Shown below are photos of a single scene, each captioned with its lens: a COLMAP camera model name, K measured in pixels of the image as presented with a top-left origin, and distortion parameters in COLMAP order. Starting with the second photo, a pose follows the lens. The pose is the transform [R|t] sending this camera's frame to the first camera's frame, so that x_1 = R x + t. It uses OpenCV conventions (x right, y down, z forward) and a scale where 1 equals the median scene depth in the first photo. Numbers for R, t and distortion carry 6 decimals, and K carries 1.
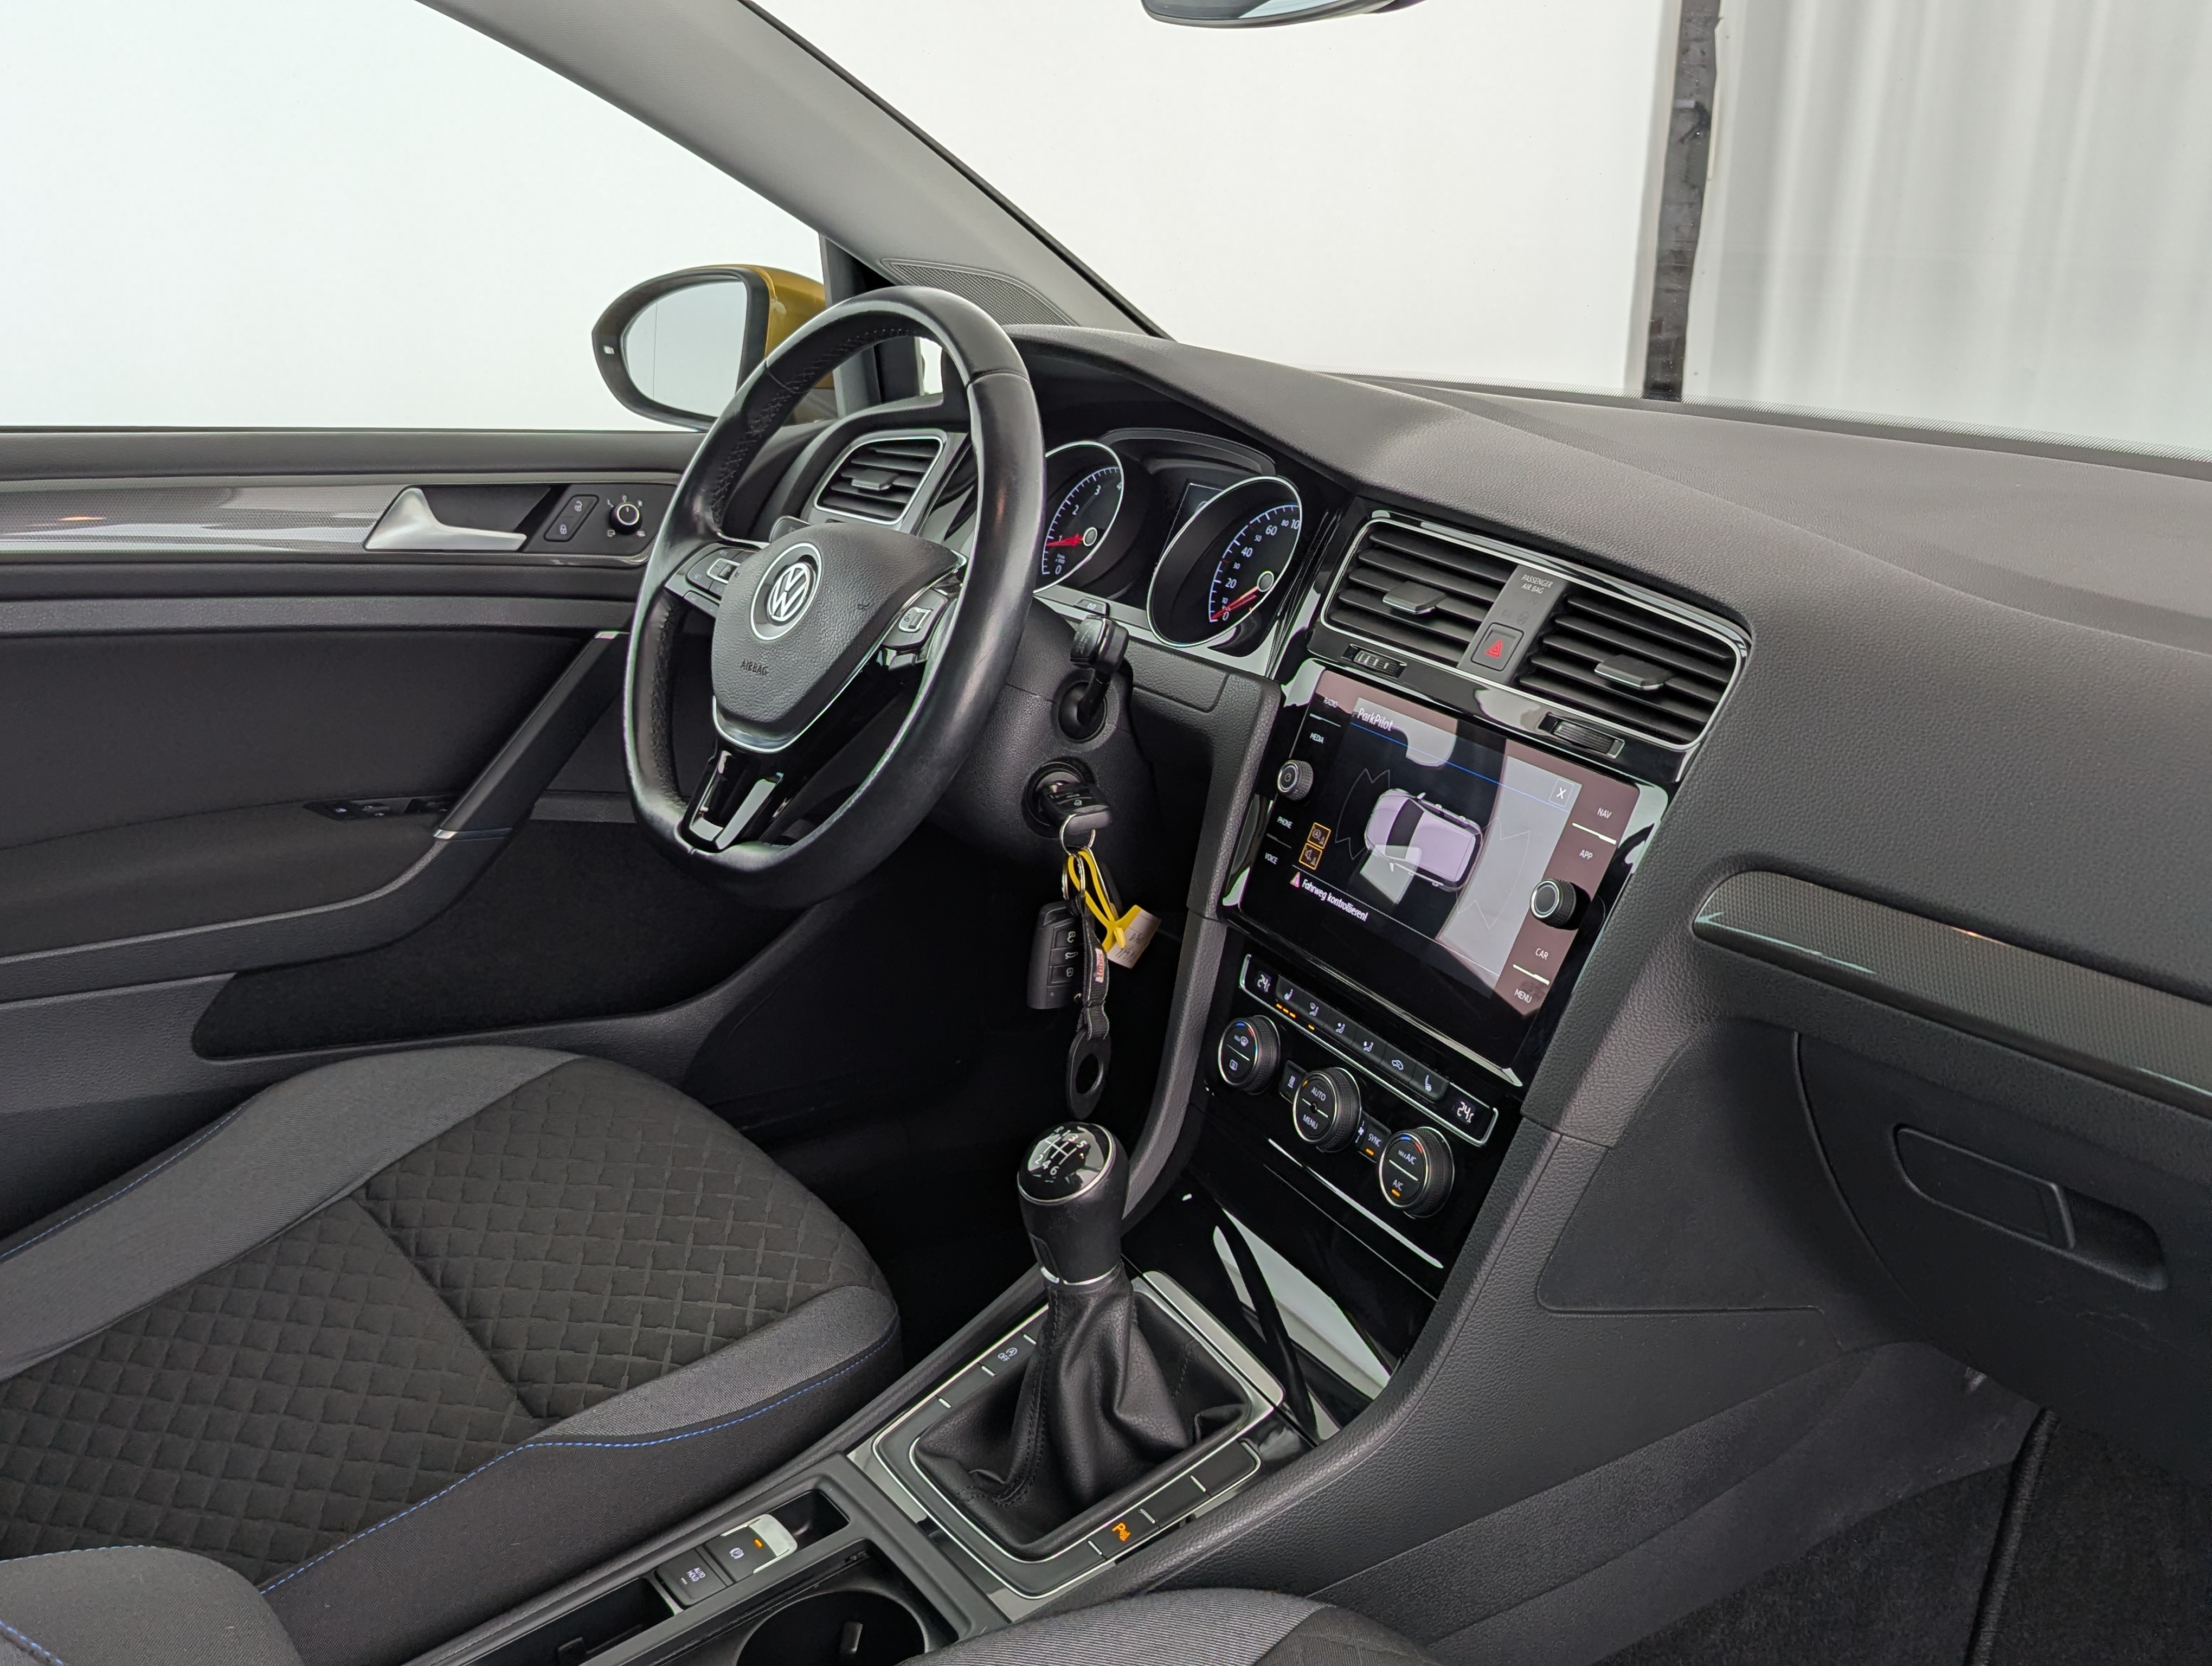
lens RADIAL K [[2009.9, 0, 1106.0], [0, 2009.9, 833.0], [0, 0, 1]] dist [0.052787, -0.009780]
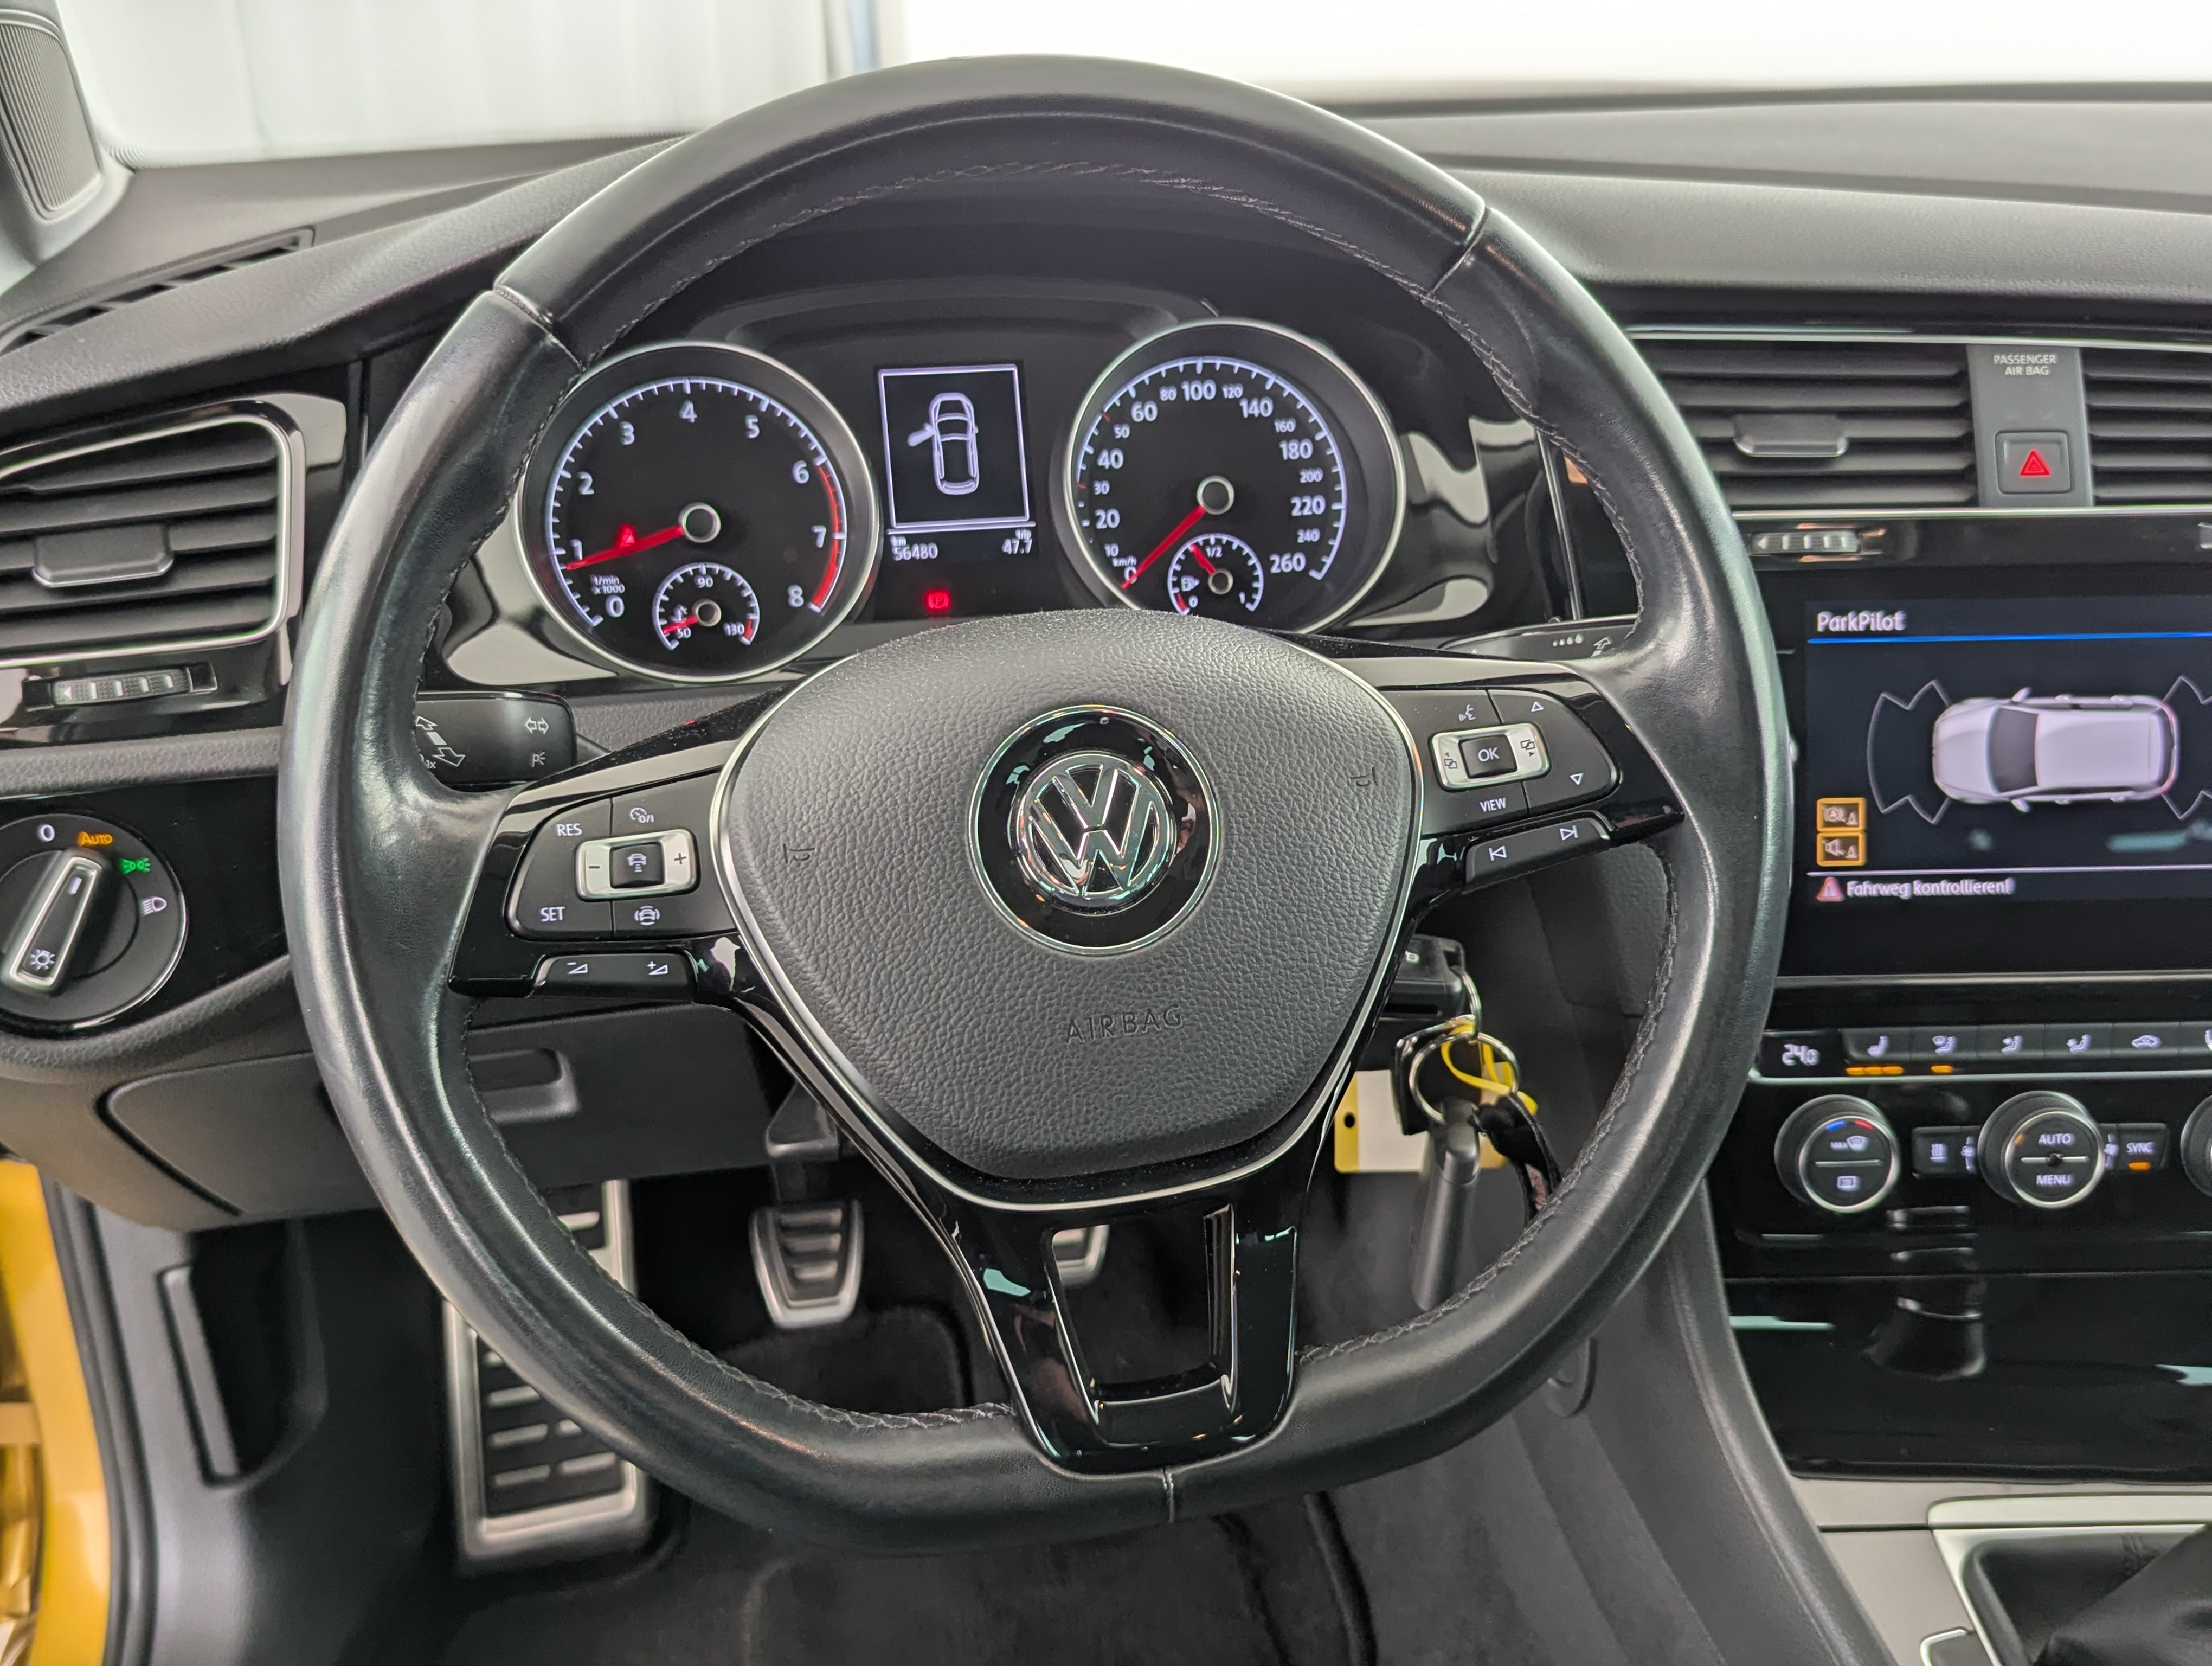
lens RADIAL K [[2009.9, 0, 1106.0], [0, 2009.9, 833.0], [0, 0, 1]] dist [0.052787, -0.009780]
pose [[0.442891, -0.415520, 0.794476, -0.550587], [0.289524, 0.904931, 0.311890, -0.279792], [-0.848542, 0.091886, 0.521088, 0.879791]]
